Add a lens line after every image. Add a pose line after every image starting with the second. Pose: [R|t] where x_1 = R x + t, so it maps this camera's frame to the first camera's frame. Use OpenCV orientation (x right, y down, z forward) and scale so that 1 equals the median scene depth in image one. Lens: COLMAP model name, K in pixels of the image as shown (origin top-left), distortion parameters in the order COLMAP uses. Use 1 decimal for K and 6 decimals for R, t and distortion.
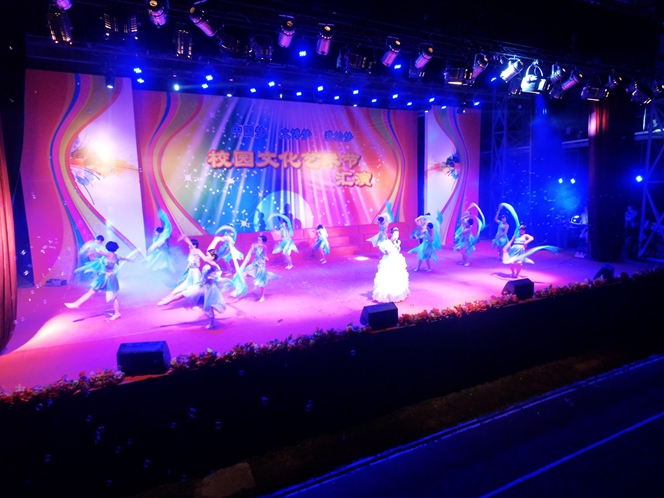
lens RADIAL K [[388.3, 0, 328.5], [0, 388.3, 242.7], [0, 0, 1]] dist [-0.003093, 0.004712]
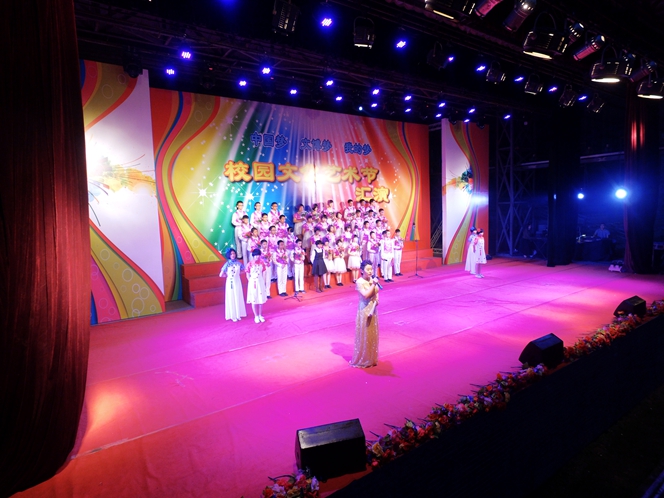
lens RADIAL K [[388.3, 0, 328.5], [0, 388.3, 242.3], [0, 0, 1]] dist [-0.003093, 0.004712]
pose [[0.984964, -0.024335, 0.171035, -0.229815], [0.033072, 0.998280, -0.048417, -0.010361], [-0.169562, 0.053345, 0.984075, 0.125809]]
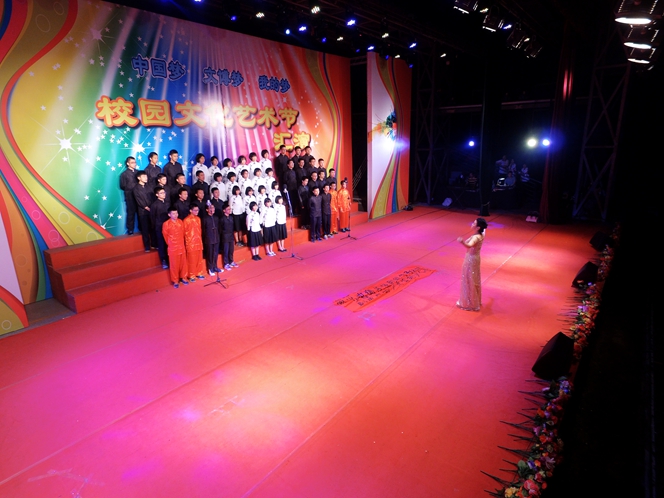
lens RADIAL K [[388.3, 0, 327.7], [0, 388.3, 241.4], [0, 0, 1]] dist [-0.003093, 0.004712]
pose [[0.897369, -0.113199, 0.426515, -0.262767], [0.064030, 0.989711, 0.127958, -0.069826], [-0.436611, -0.087516, 0.895384, 0.284159]]
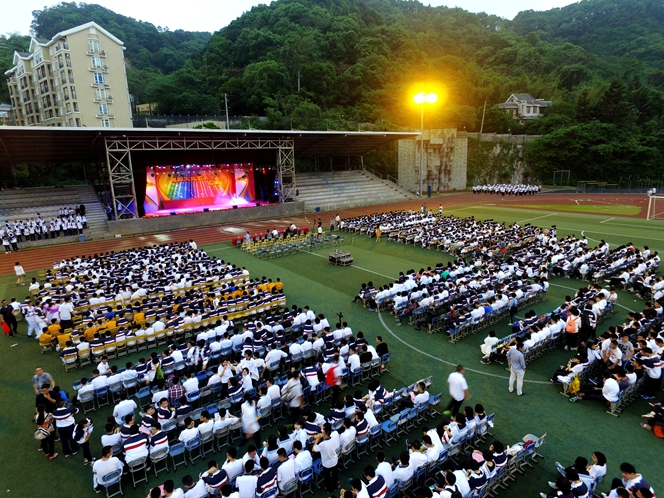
lens RADIAL K [[388.3, 0, 332.4], [0, 388.3, 246.0], [0, 0, 1]] dist [-0.003093, 0.004712]
pose [[0.979279, -0.047451, 0.196877, 0.448449], [0.030194, 0.995507, 0.089748, 0.129759], [-0.200251, -0.081944, 0.976312, -2.992312]]
